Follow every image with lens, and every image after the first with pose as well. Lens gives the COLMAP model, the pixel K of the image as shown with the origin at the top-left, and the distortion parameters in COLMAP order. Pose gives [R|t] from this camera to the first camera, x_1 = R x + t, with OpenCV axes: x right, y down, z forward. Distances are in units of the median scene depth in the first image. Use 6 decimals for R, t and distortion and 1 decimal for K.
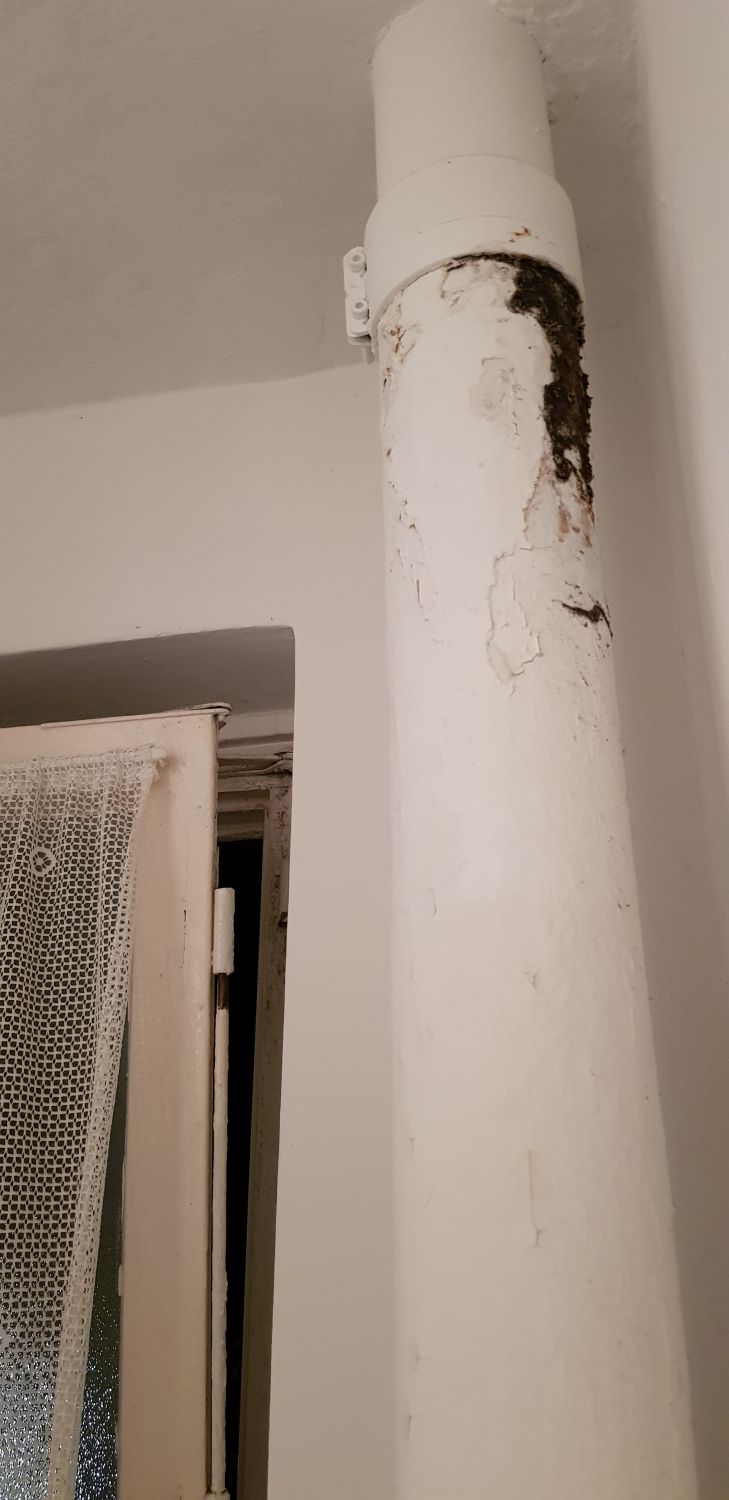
lens RADIAL K [[1147.8, 0, 371.2], [0, 1147.8, 754.9], [0, 0, 1]] dist [0.061010, -0.080718]
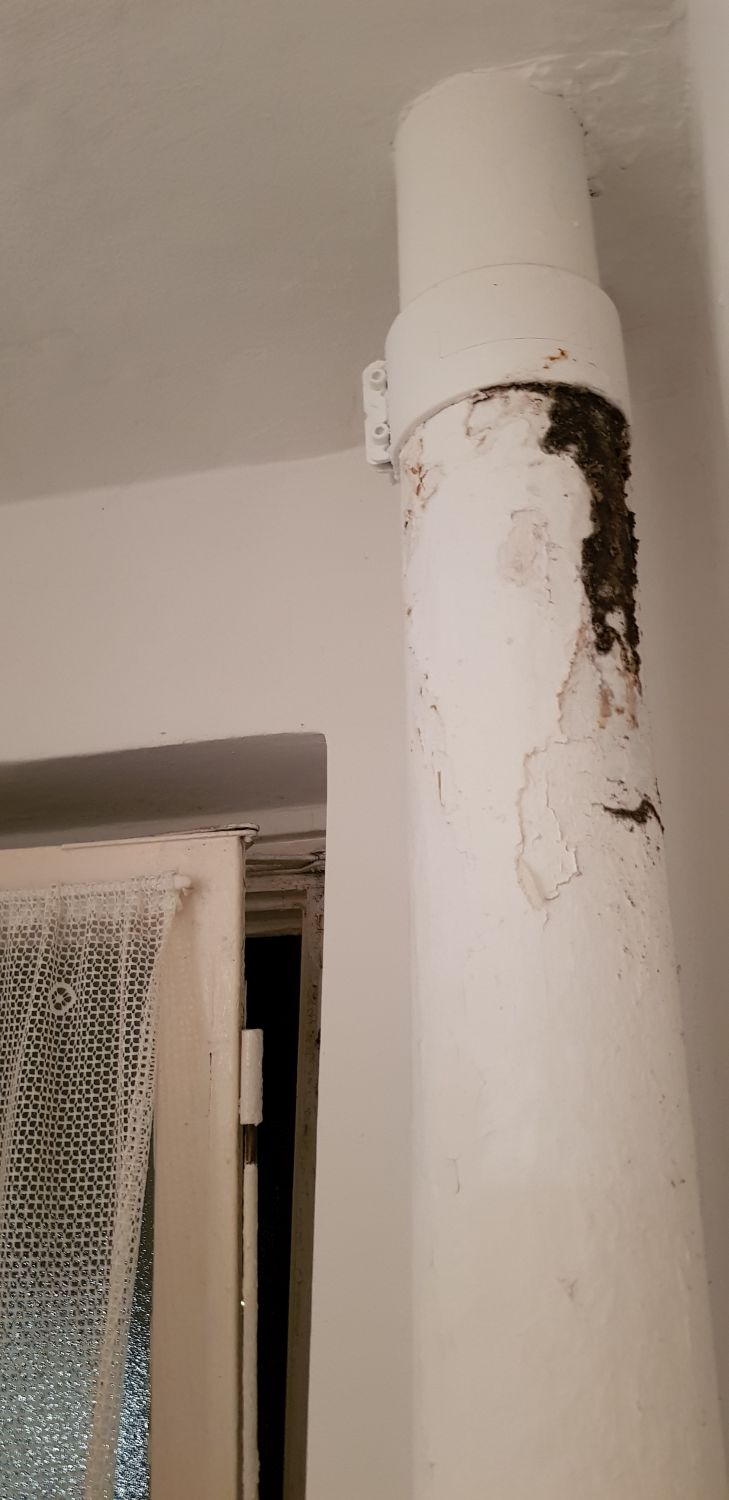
lens RADIAL K [[1147.8, 0, 356.8], [0, 1147.8, 743.4], [0, 0, 1]] dist [0.061010, -0.080718]
pose [[0.997236, -0.013396, -0.073085, 0.033070], [0.014970, 0.999667, 0.021024, -0.153539], [0.072779, -0.022060, 0.997104, 0.087049]]
